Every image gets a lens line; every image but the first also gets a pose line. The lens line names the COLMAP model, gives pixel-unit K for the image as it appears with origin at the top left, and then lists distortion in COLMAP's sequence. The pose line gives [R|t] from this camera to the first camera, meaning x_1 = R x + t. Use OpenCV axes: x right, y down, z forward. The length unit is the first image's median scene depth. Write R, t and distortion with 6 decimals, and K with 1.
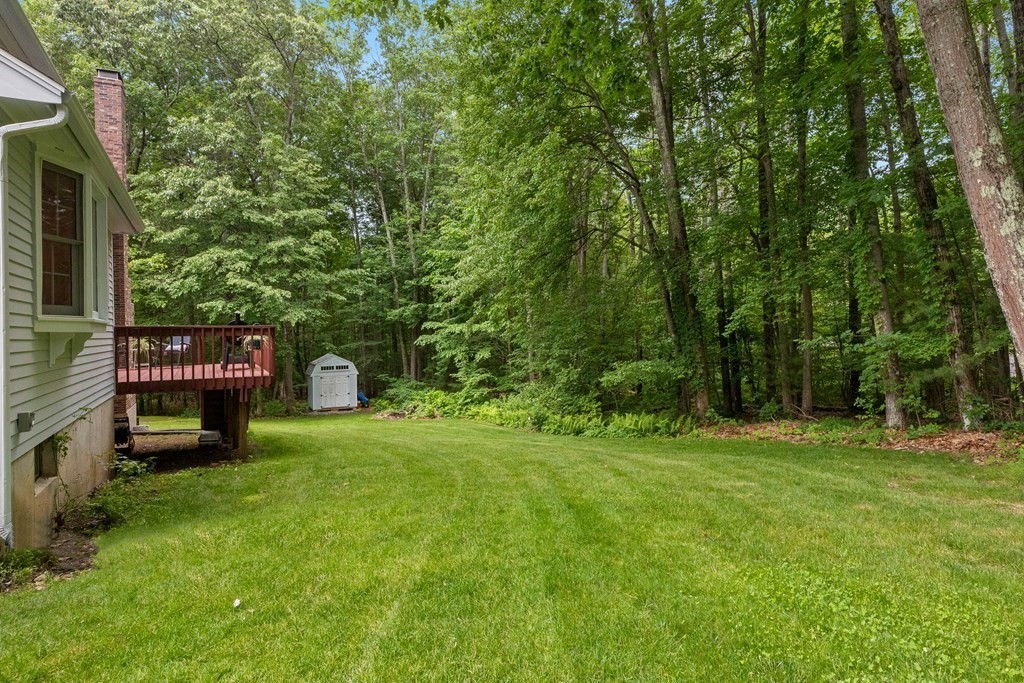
lens RADIAL K [[568.8, 0, 513.9], [0, 568.8, 333.8], [0, 0, 1]] dist [0.000959, -0.000204]
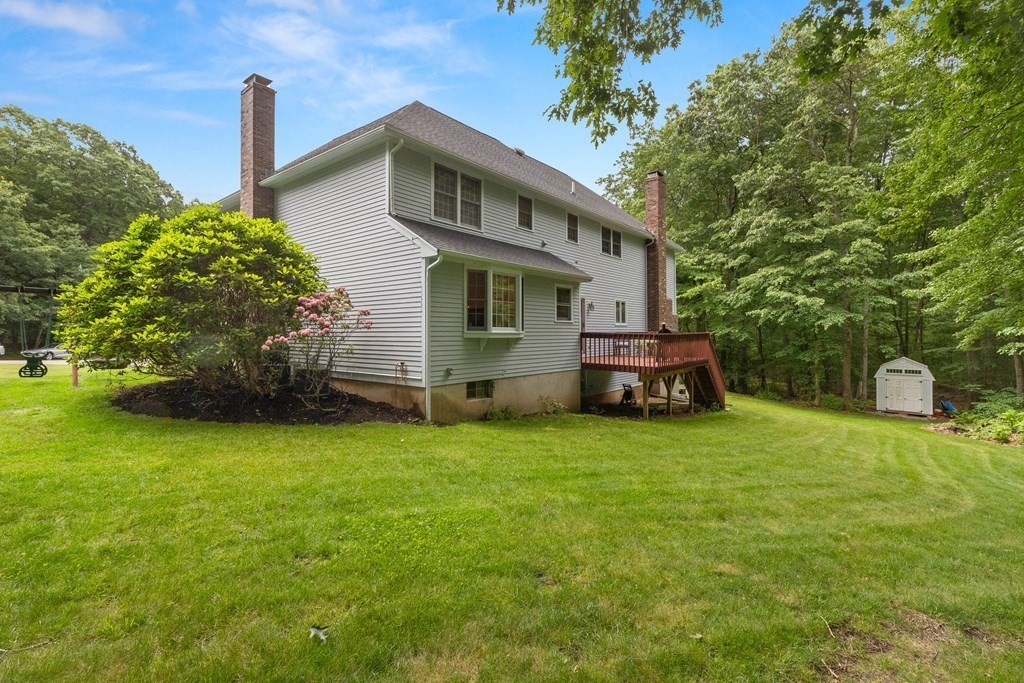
lens RADIAL K [[463.2, 0, 512.6], [0, 463.2, 337.3], [0, 0, 1]] dist [0.001213, 0.000228]
pose [[0.371585, 0.031015, -0.927881, 0.232353], [-0.016743, 0.999503, 0.026704, -0.012969], [0.928248, 0.005613, 0.371919, 0.086369]]
